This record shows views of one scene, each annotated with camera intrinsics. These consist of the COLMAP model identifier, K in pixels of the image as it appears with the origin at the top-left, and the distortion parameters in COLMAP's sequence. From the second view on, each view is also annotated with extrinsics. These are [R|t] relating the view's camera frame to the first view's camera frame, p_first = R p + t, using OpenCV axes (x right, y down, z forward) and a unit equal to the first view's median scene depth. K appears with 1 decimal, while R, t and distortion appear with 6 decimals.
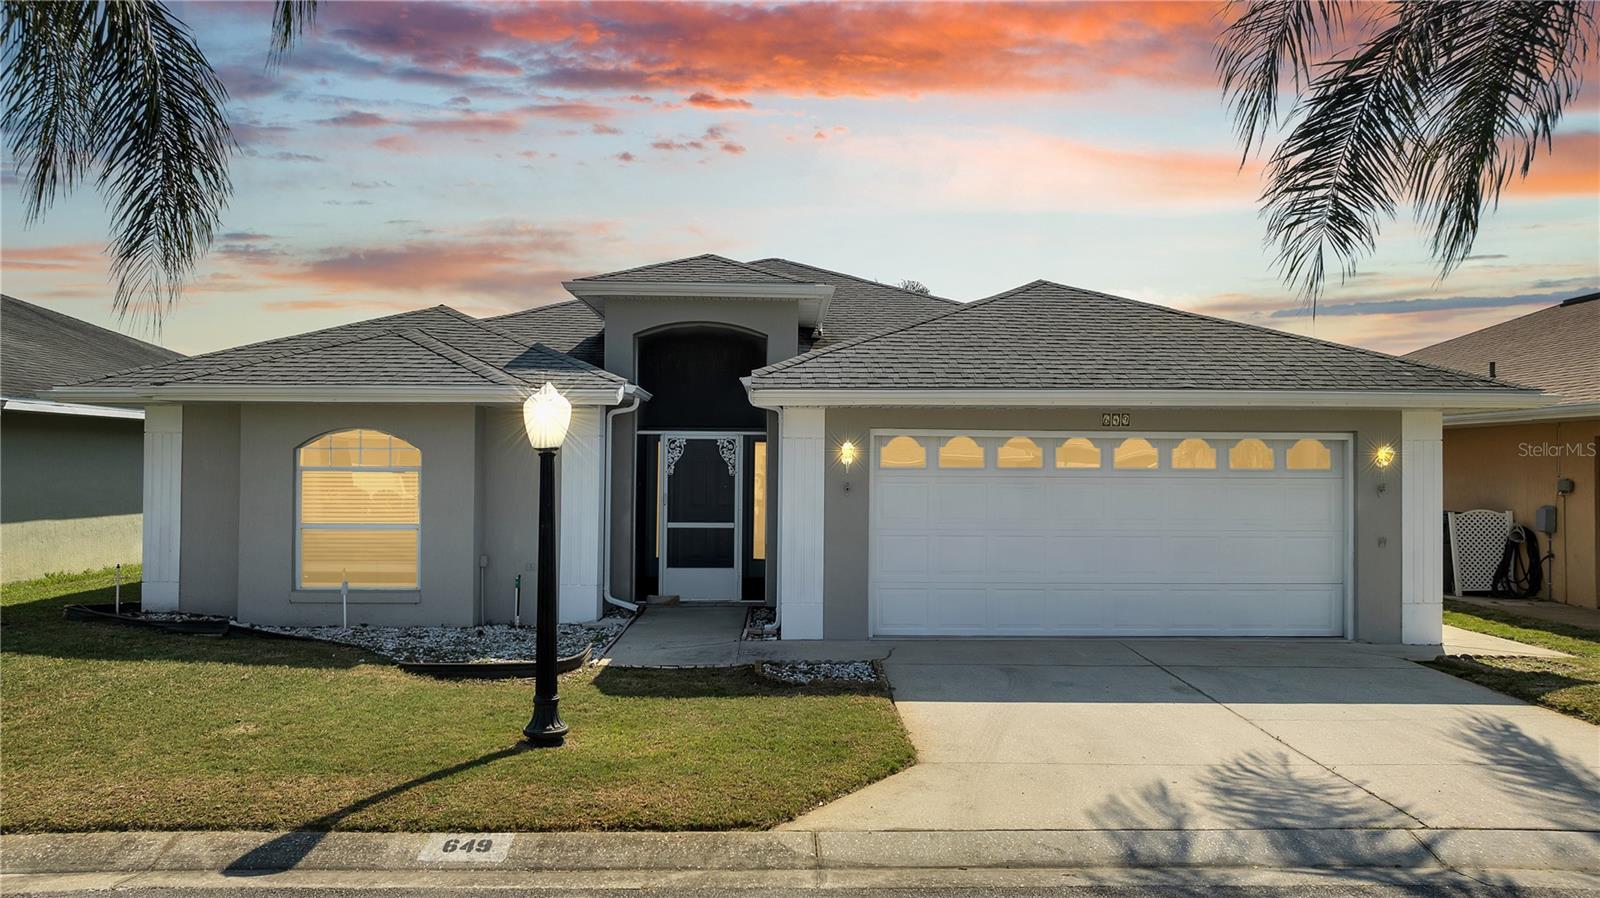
lens RADIAL K [[1124.4, 0, 800.0], [0, 1124.4, 449.0], [0, 0, 1]] dist [-0.022176, -0.002578]
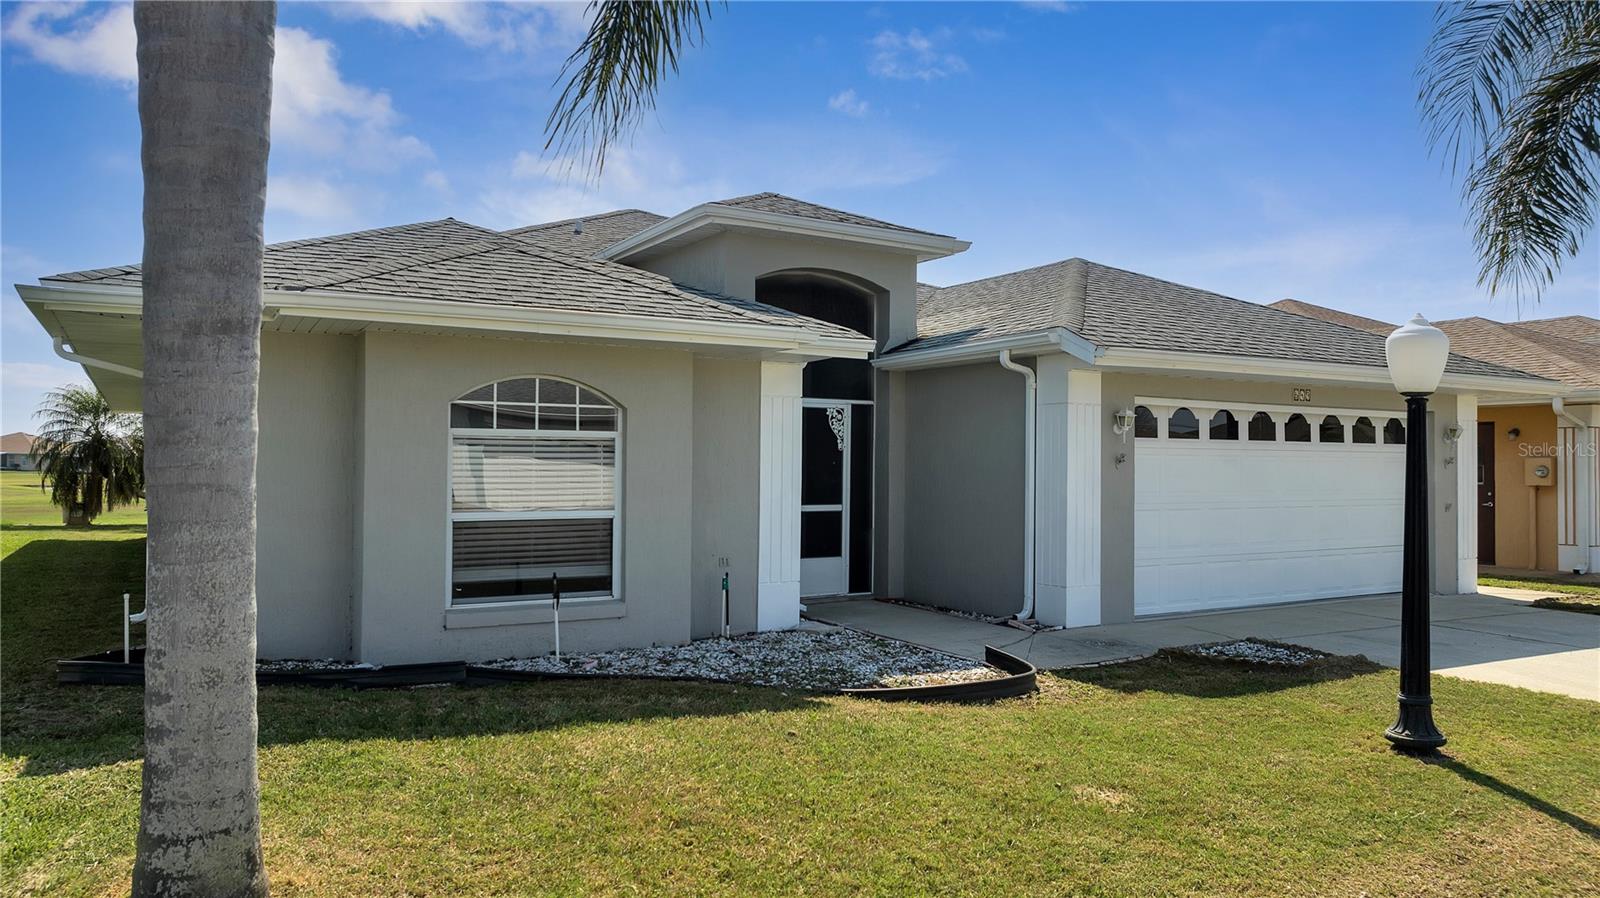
lens RADIAL K [[1124.4, 0, 800.0], [0, 1124.4, 449.0], [0, 0, 1]] dist [-0.022176, -0.002578]
pose [[0.863637, 0.002739, 0.504108, -0.524559], [-0.007180, 0.999951, 0.006867, 0.016947], [-0.504064, -0.009550, 0.863614, 0.267974]]
